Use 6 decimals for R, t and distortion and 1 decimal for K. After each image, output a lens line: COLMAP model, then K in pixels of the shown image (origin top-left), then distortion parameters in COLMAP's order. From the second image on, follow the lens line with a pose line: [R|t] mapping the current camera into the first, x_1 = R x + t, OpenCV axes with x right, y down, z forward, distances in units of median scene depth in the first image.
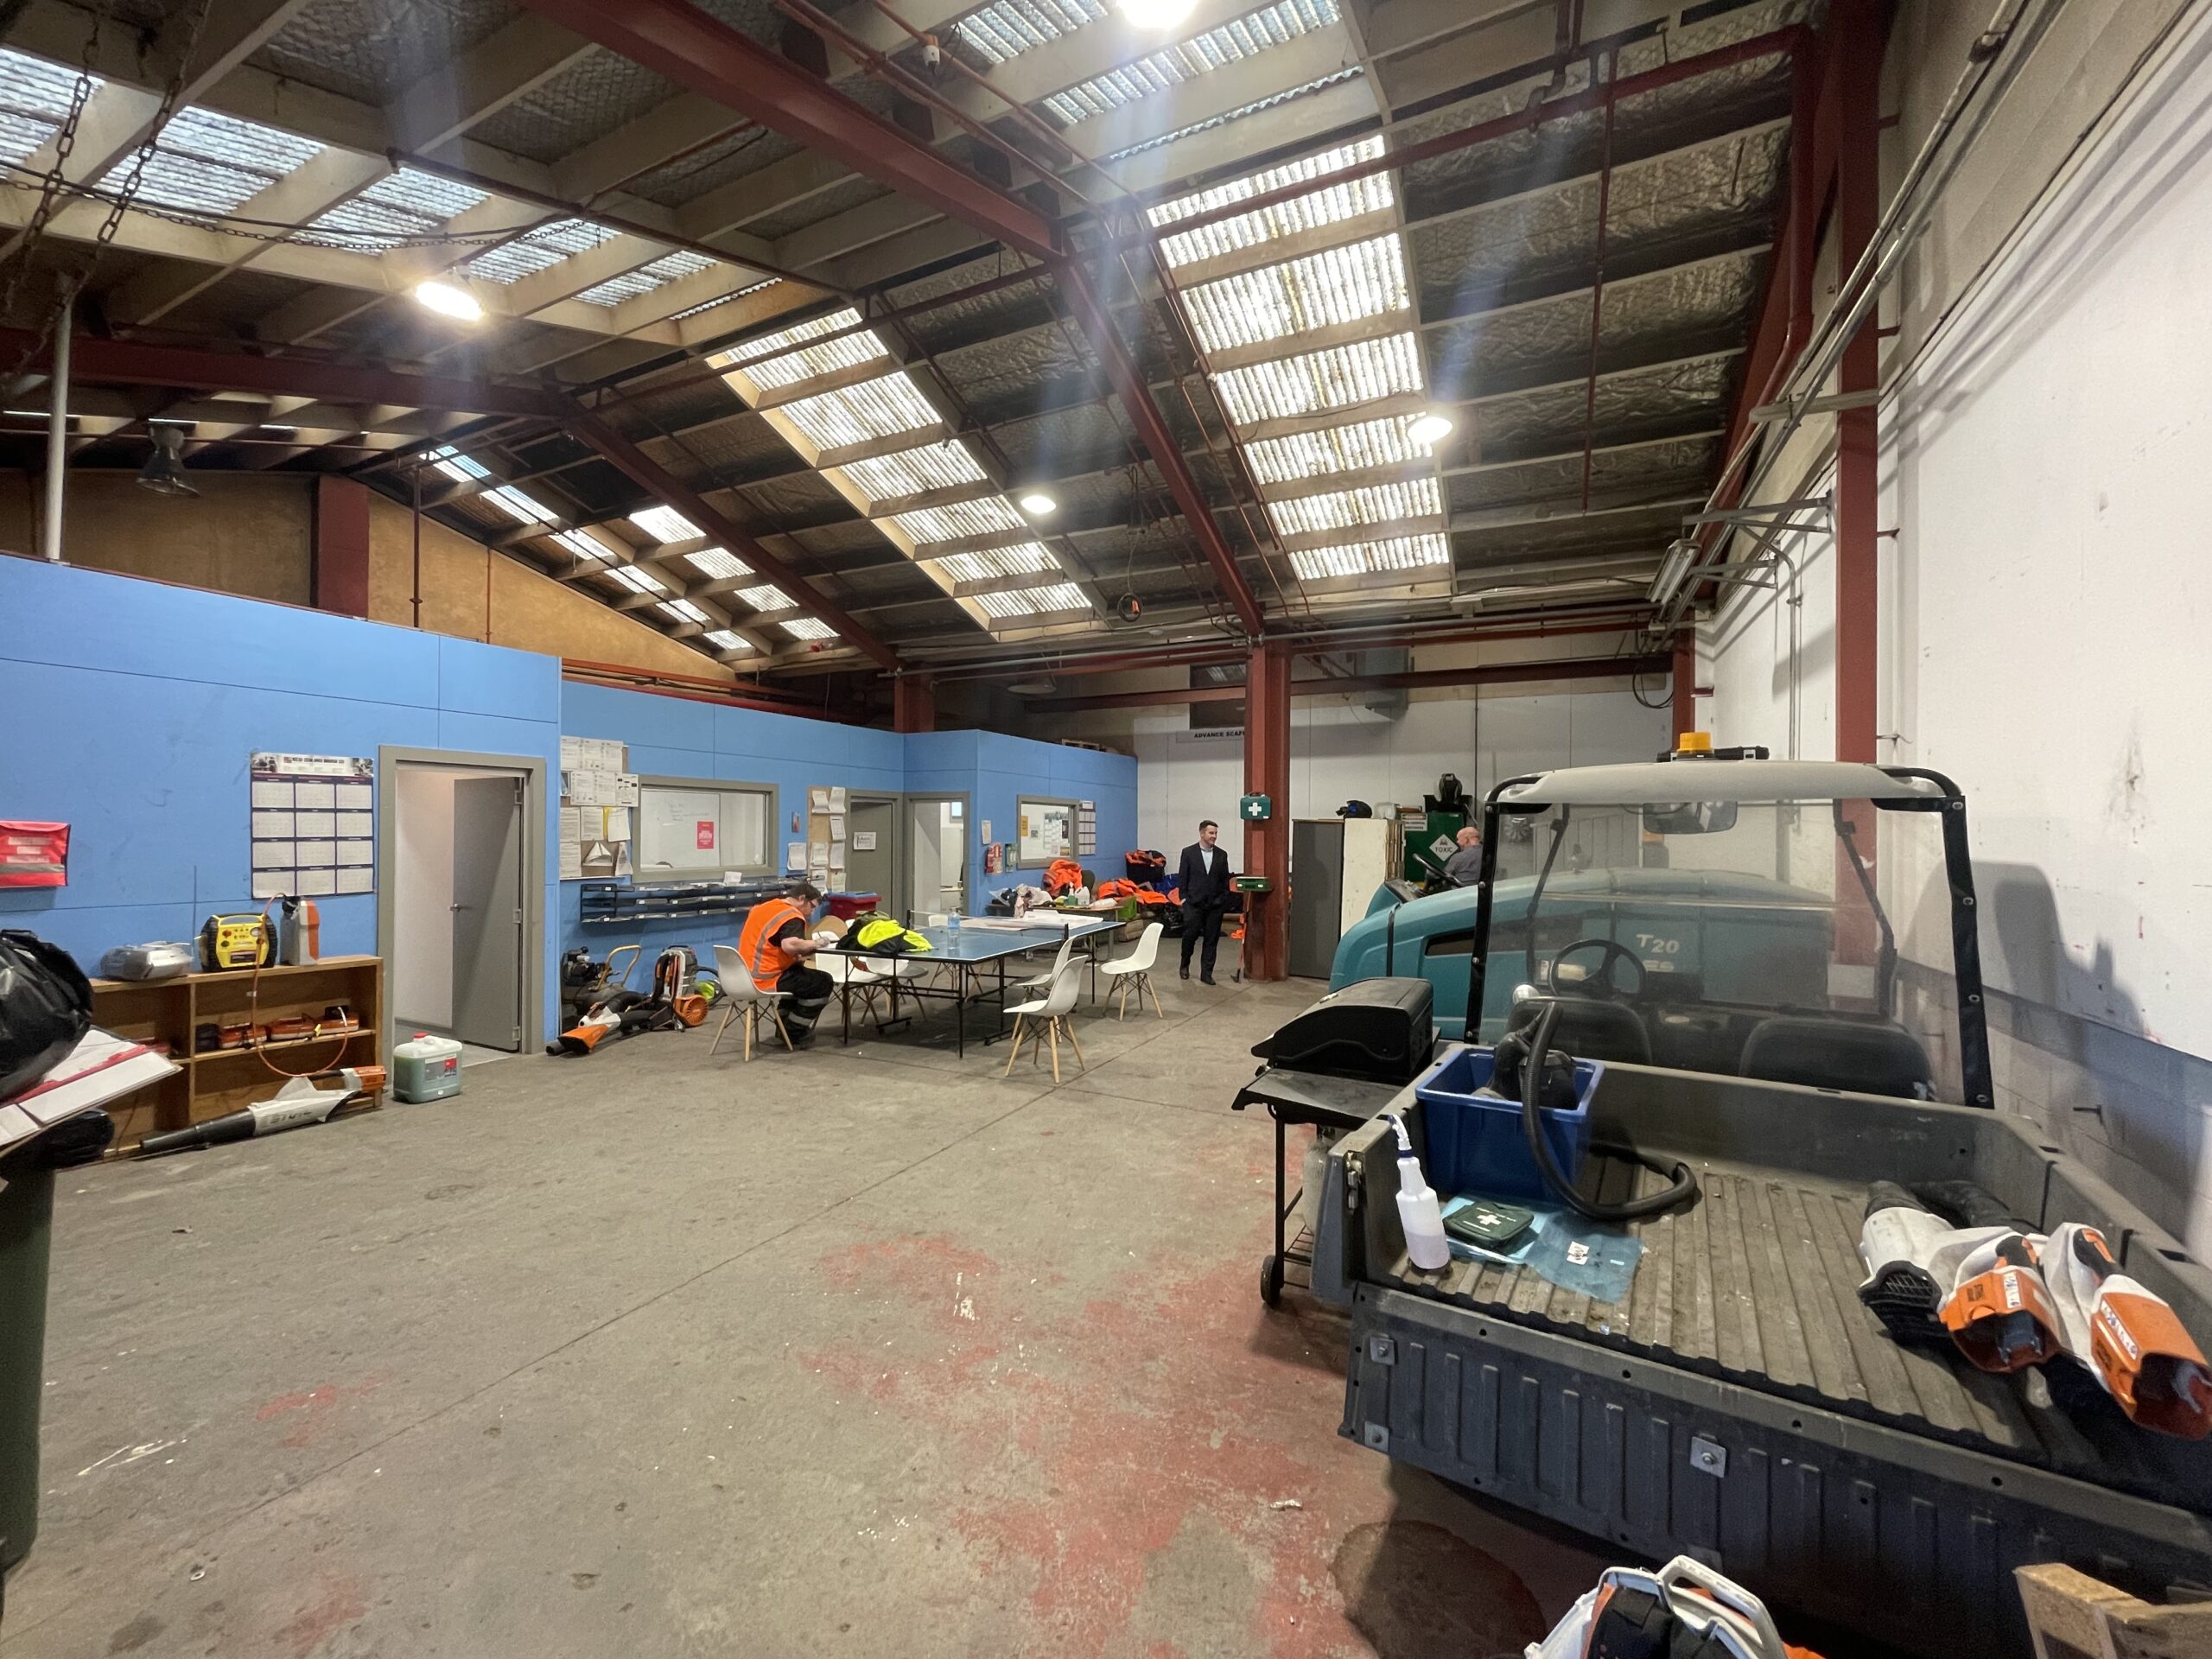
lens RADIAL K [[897.2, 0, 1106.0], [0, 897.2, 829.5], [0, 0, 1]] dist [-0.003299, -0.000487]
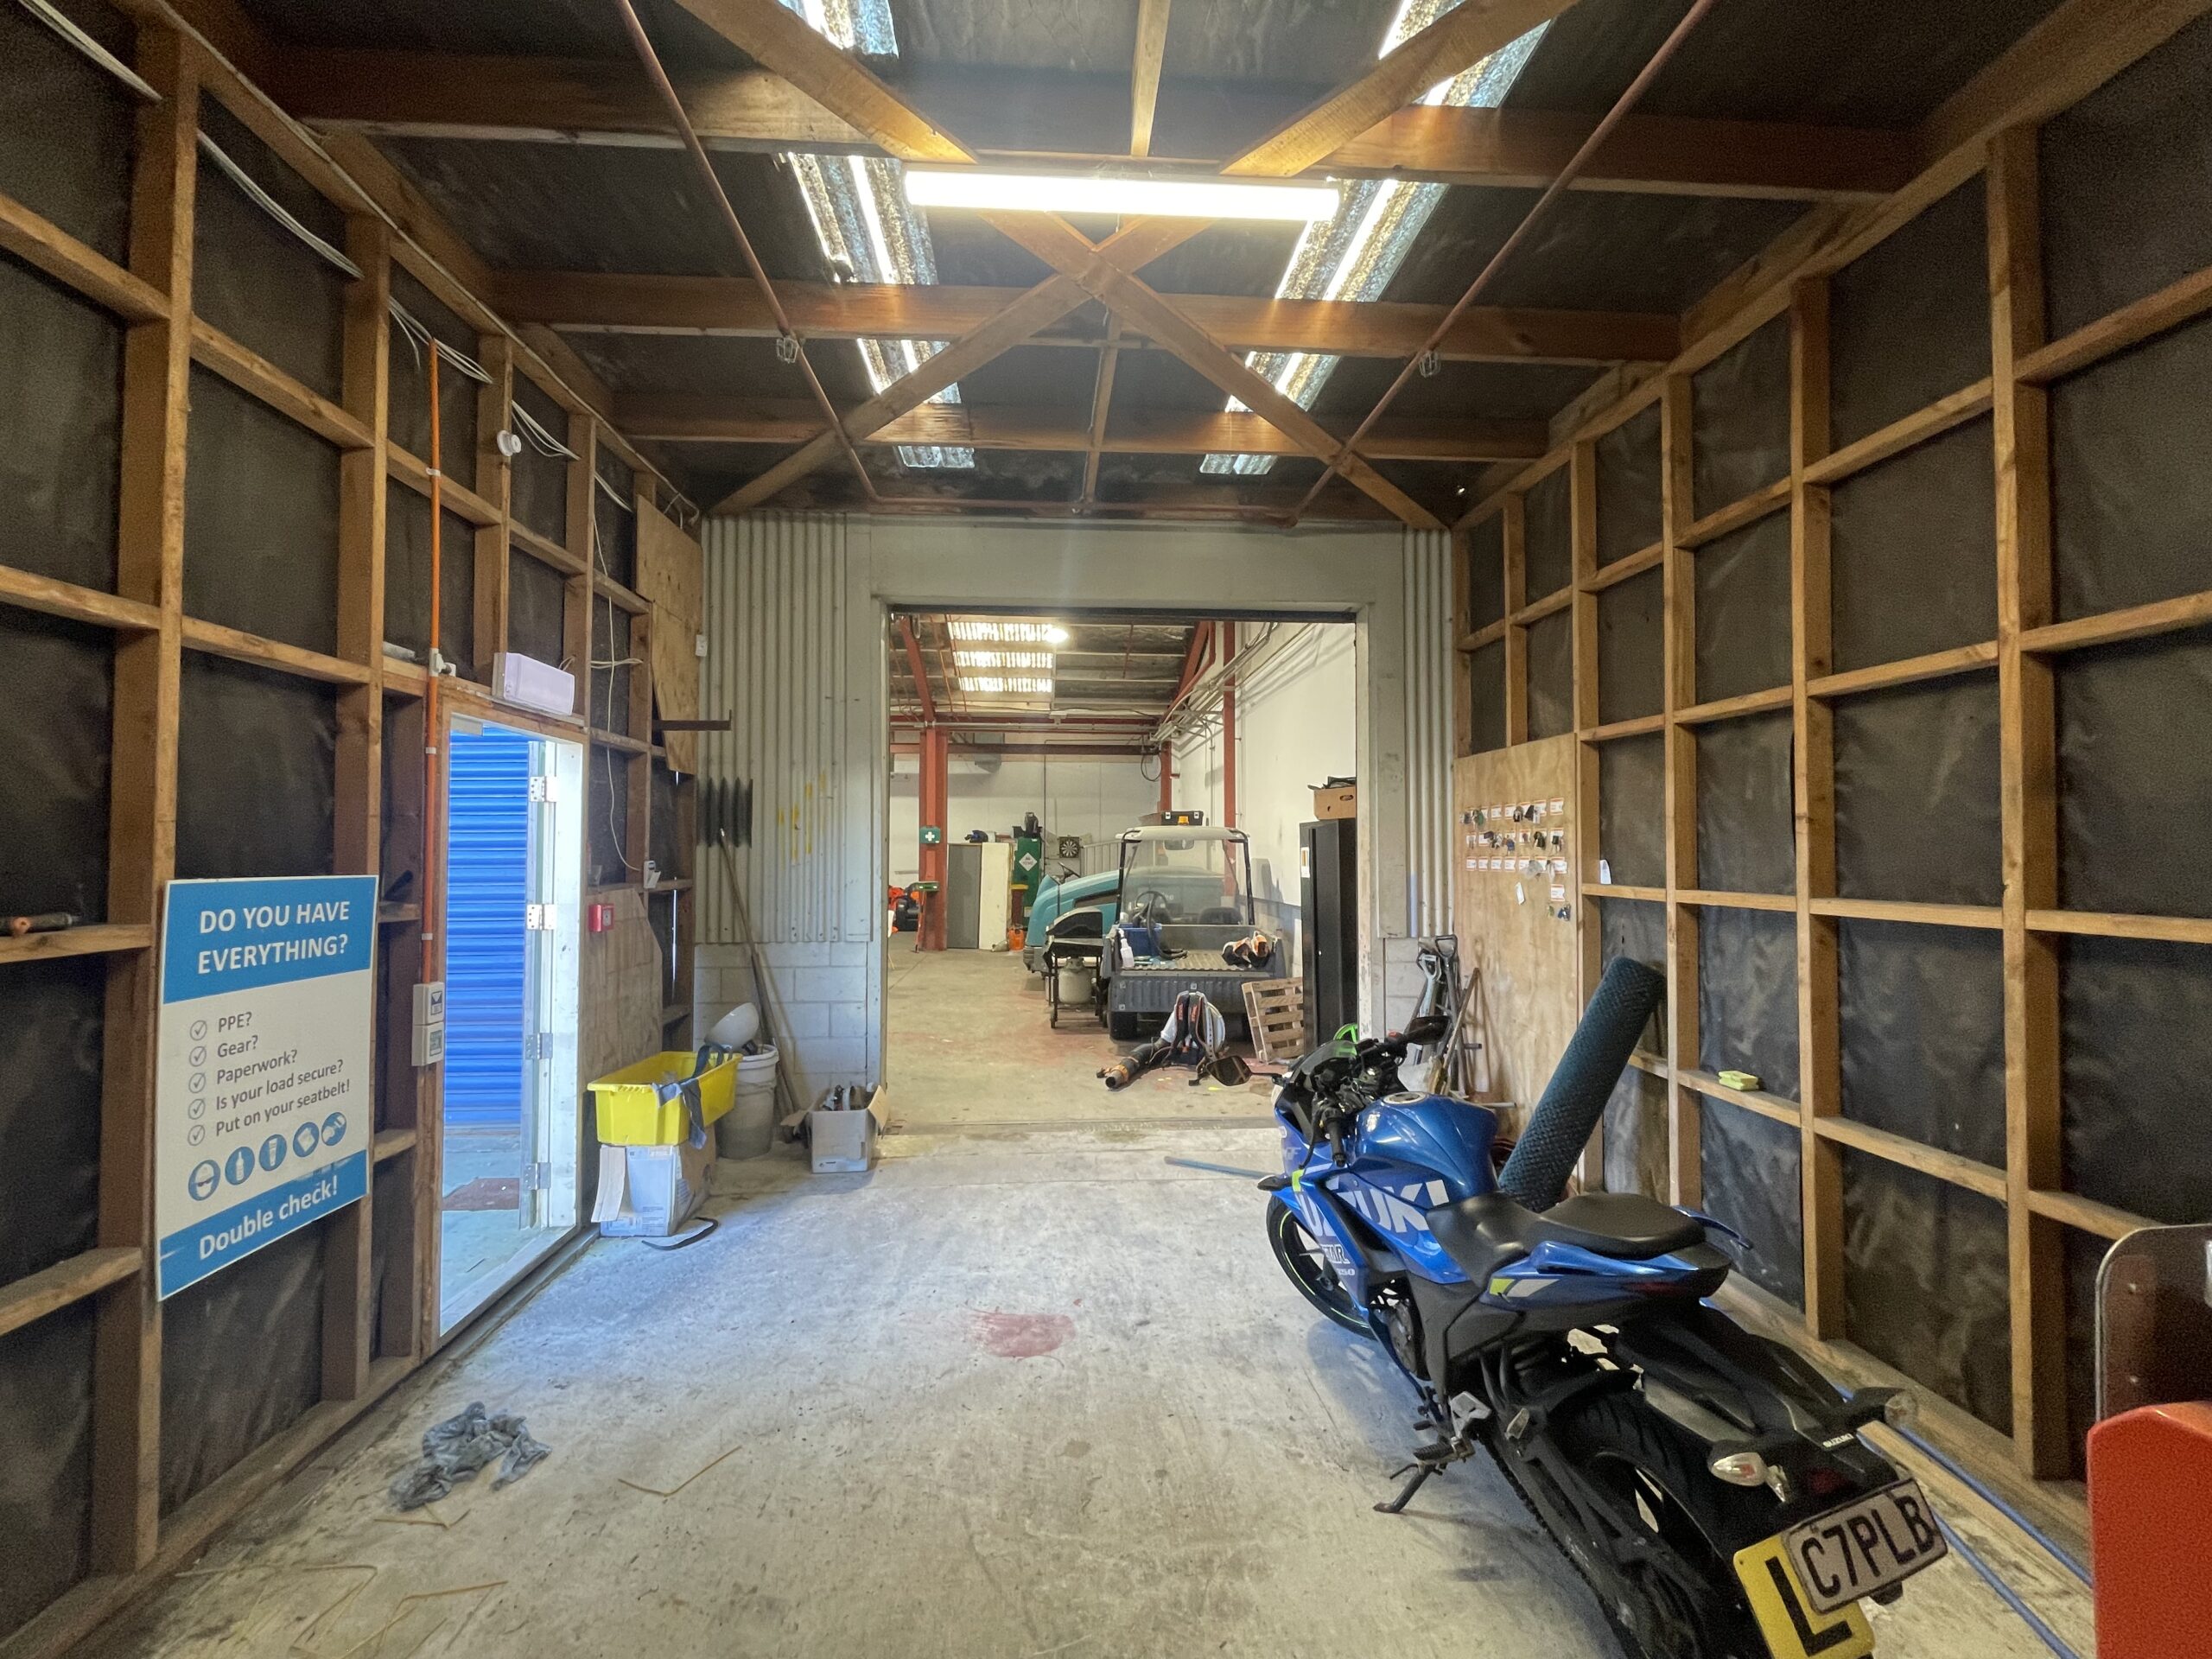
lens RADIAL K [[897.2, 0, 1106.0], [0, 897.2, 829.5], [0, 0, 1]] dist [-0.003299, -0.000487]
pose [[0.863968, 0.007907, 0.503484, -0.396262], [0.003912, 0.999741, -0.022413, 0.000768], [-0.503531, 0.021334, 0.863714, -0.537445]]
